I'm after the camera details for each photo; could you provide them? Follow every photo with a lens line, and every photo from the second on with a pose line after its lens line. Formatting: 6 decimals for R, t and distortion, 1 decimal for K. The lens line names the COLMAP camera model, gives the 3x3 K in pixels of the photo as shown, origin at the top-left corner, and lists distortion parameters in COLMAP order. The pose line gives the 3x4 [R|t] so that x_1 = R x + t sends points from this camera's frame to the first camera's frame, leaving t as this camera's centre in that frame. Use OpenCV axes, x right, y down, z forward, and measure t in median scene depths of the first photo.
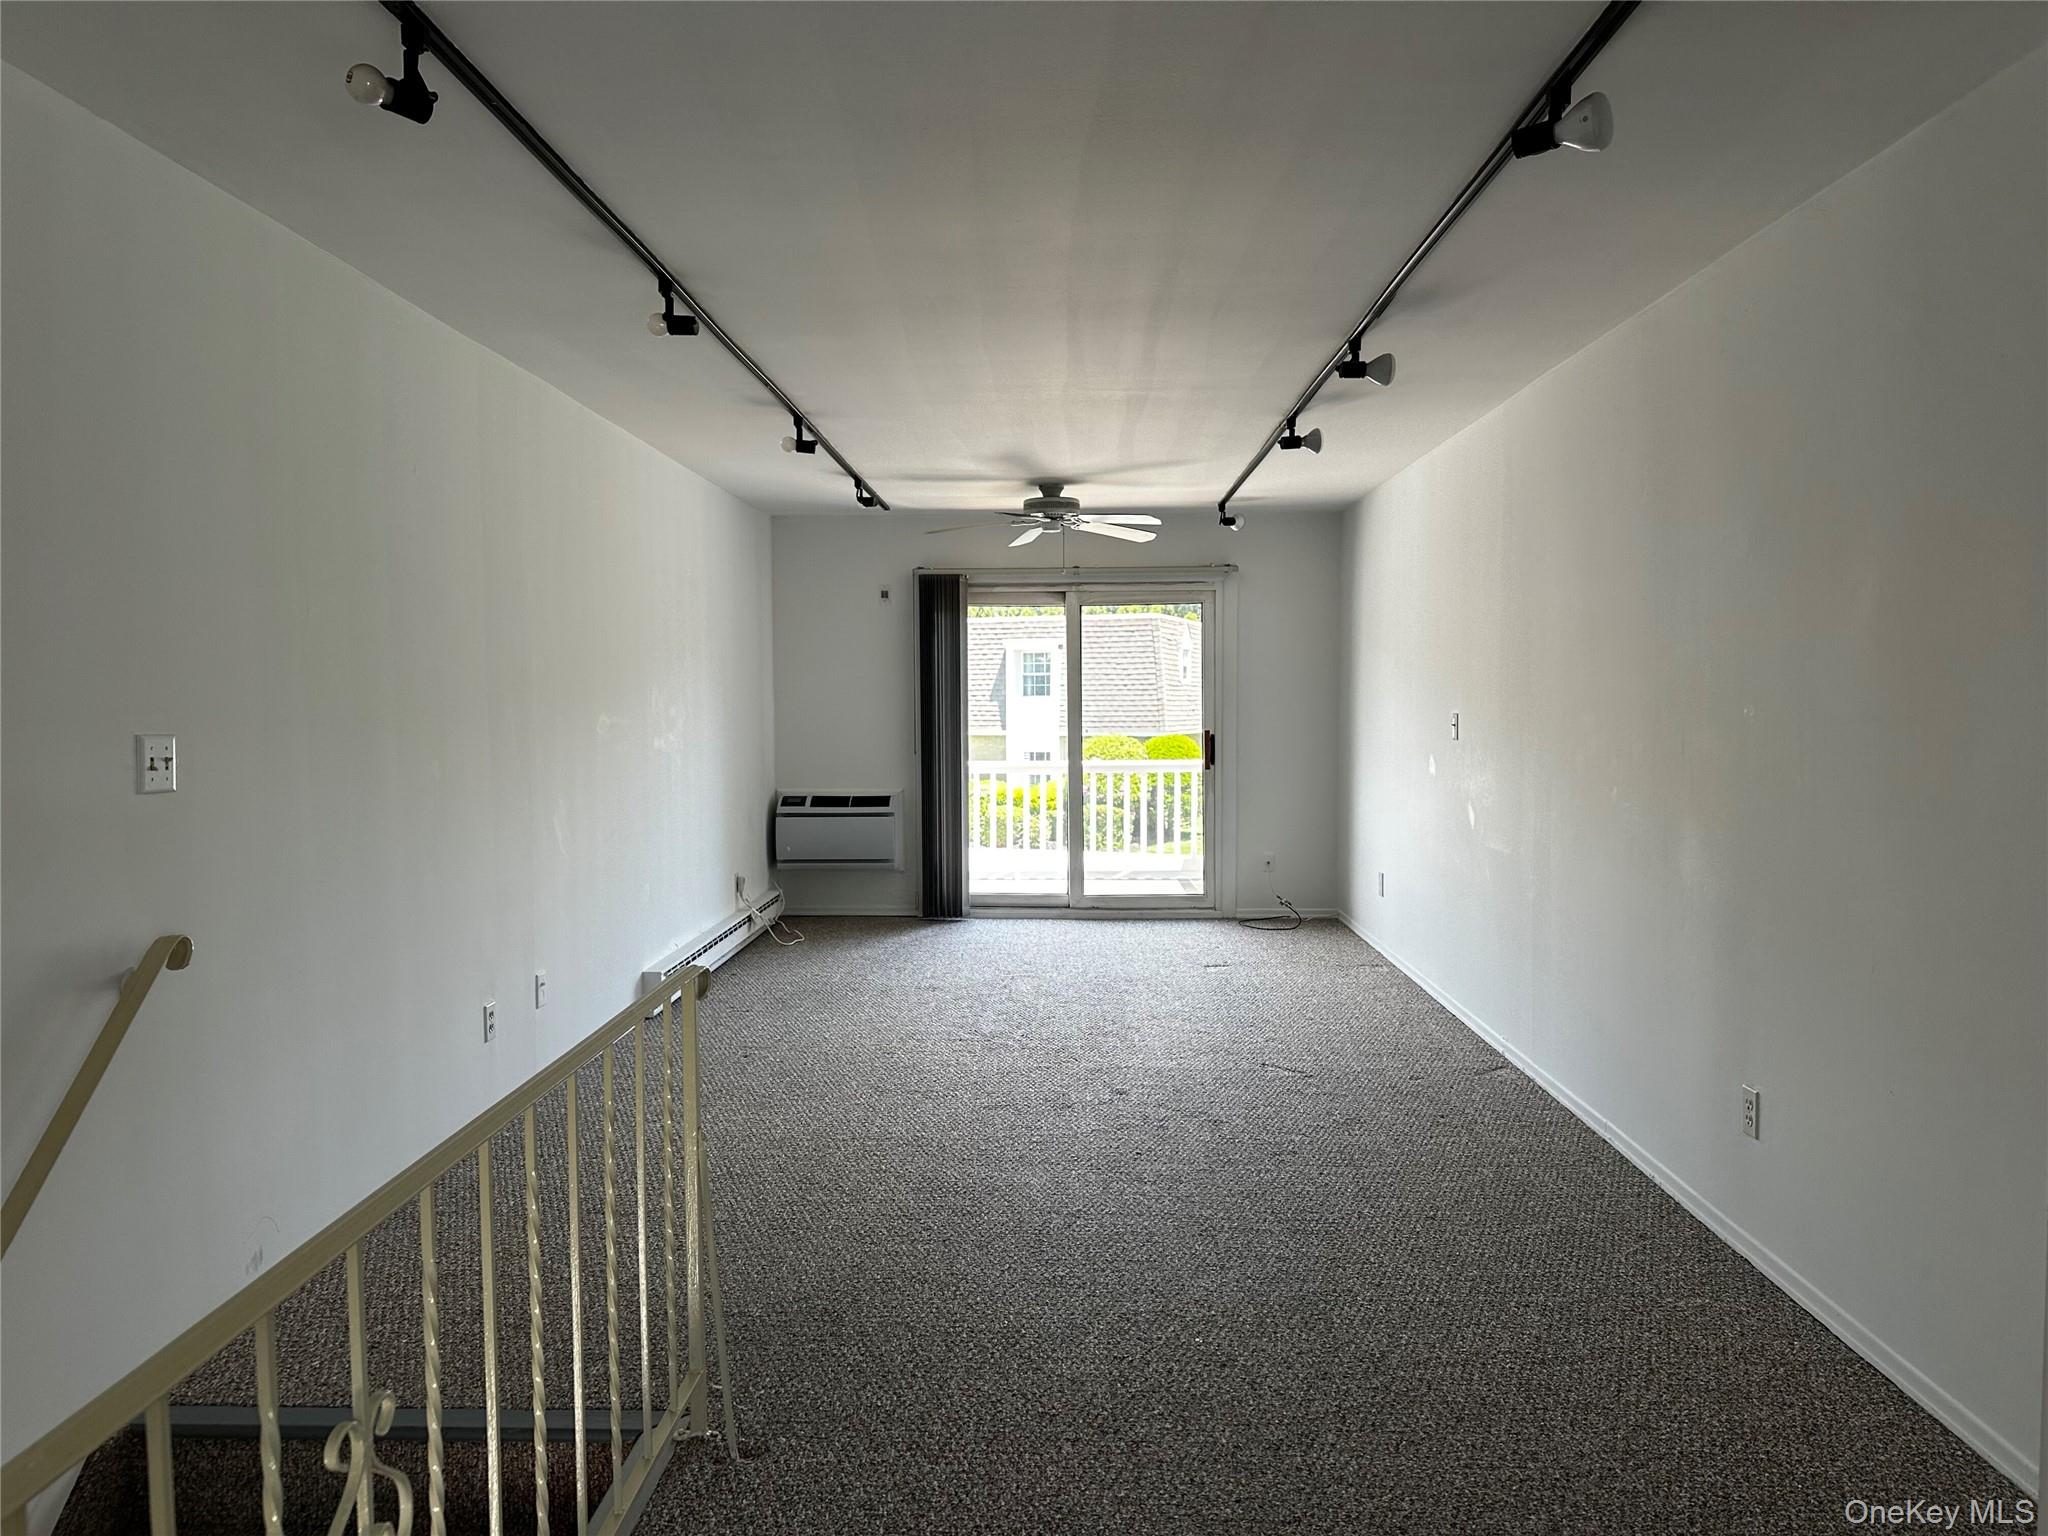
lens RADIAL K [[1425.8, 0, 1013.4], [0, 1425.8, 773.1], [0, 0, 1]] dist [0.052218, -0.035293]
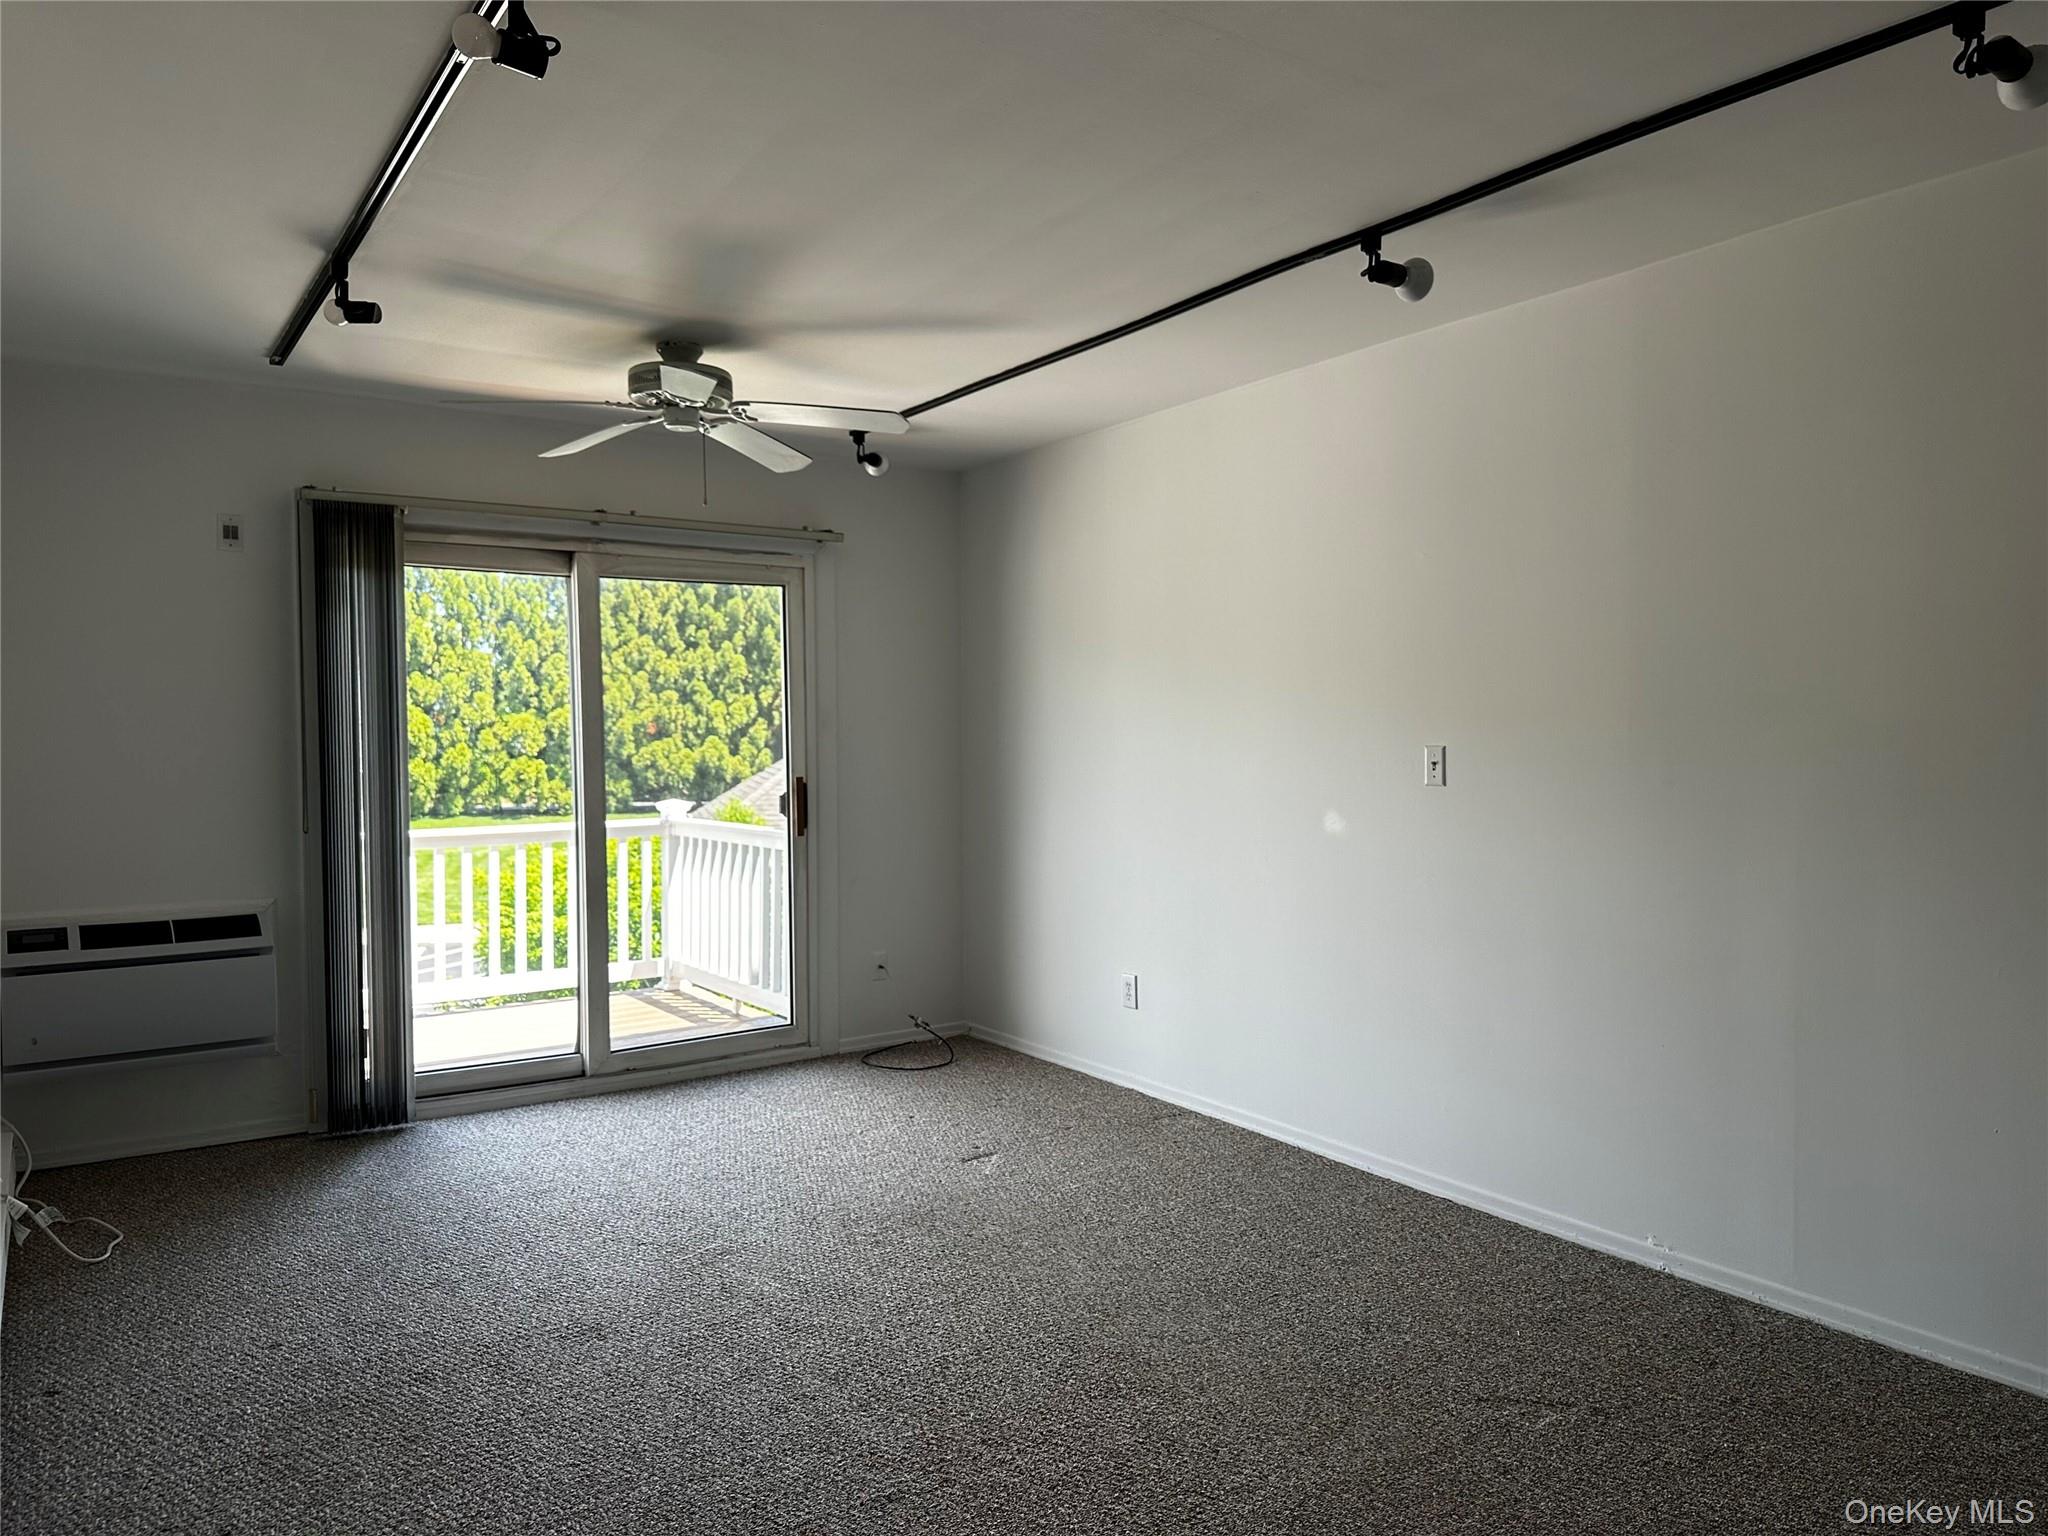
lens RADIAL K [[1425.8, 0, 1029.6], [0, 1425.8, 783.4], [0, 0, 1]] dist [0.052218, -0.035293]
pose [[0.807951, -0.022066, 0.588837, -0.169484], [0.034658, 0.999348, -0.010107, -0.016871], [-0.588230, 0.028574, 0.808189, 0.403075]]
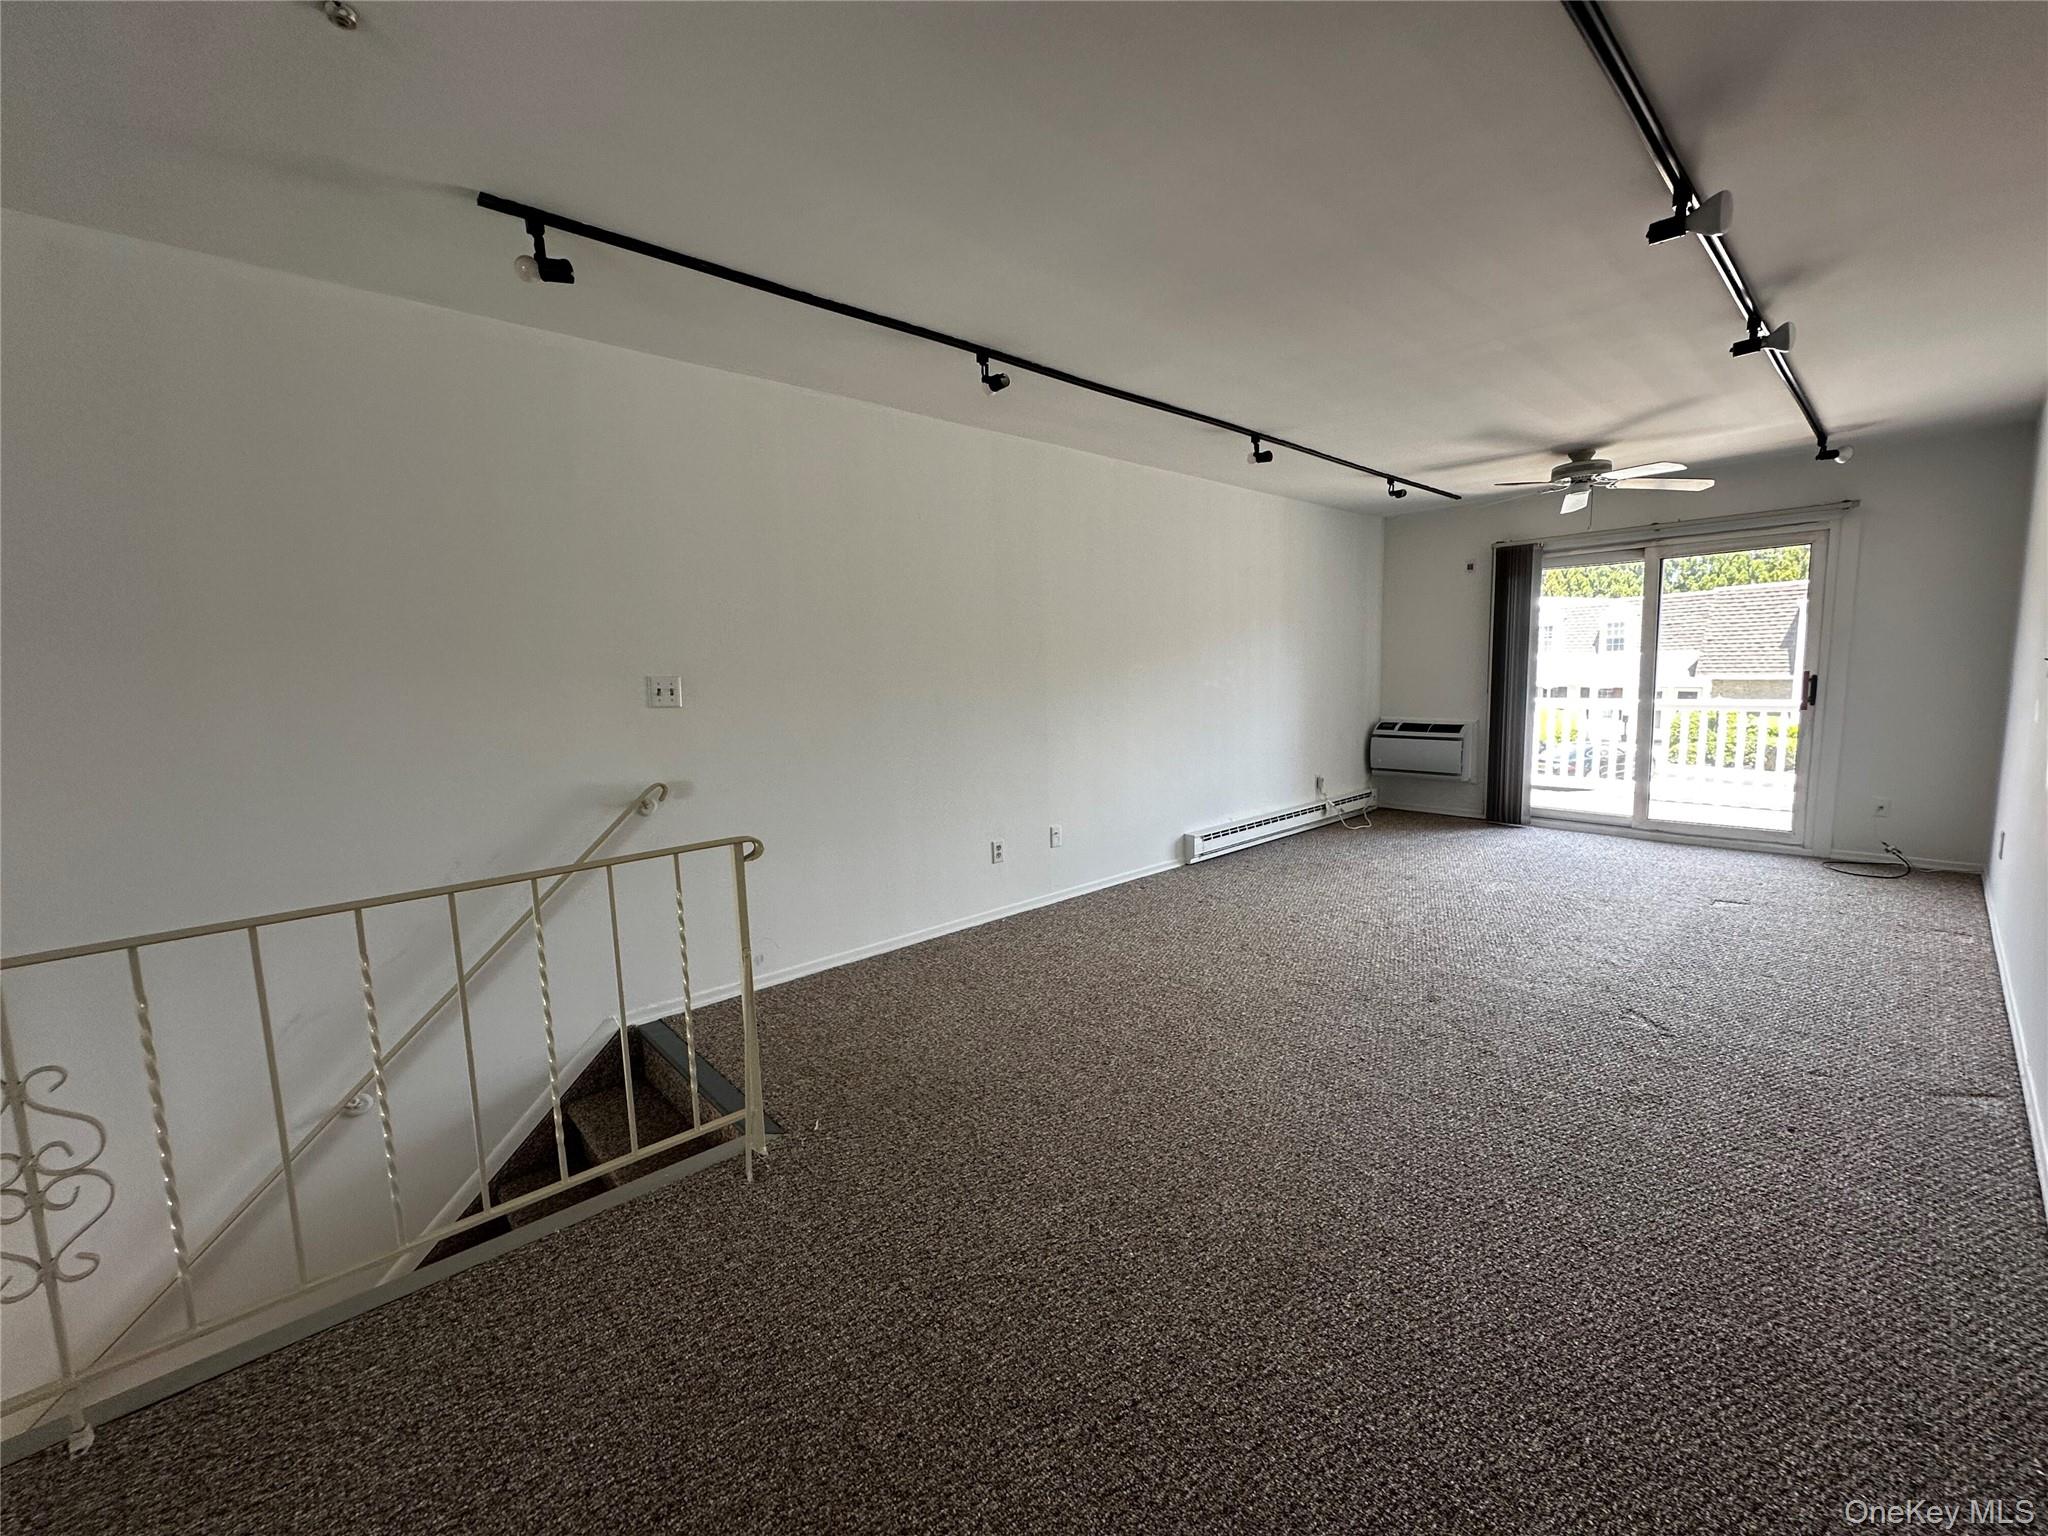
lens RADIAL K [[822.0, 0, 1022.0], [0, 822.0, 764.3], [0, 0, 1]] dist [-0.002343, 0.000234]
pose [[0.698214, 0.067827, -0.712669, 0.167604], [-0.015431, 0.996696, 0.079740, -0.001465], [0.715723, -0.044678, 0.696954, 0.194164]]
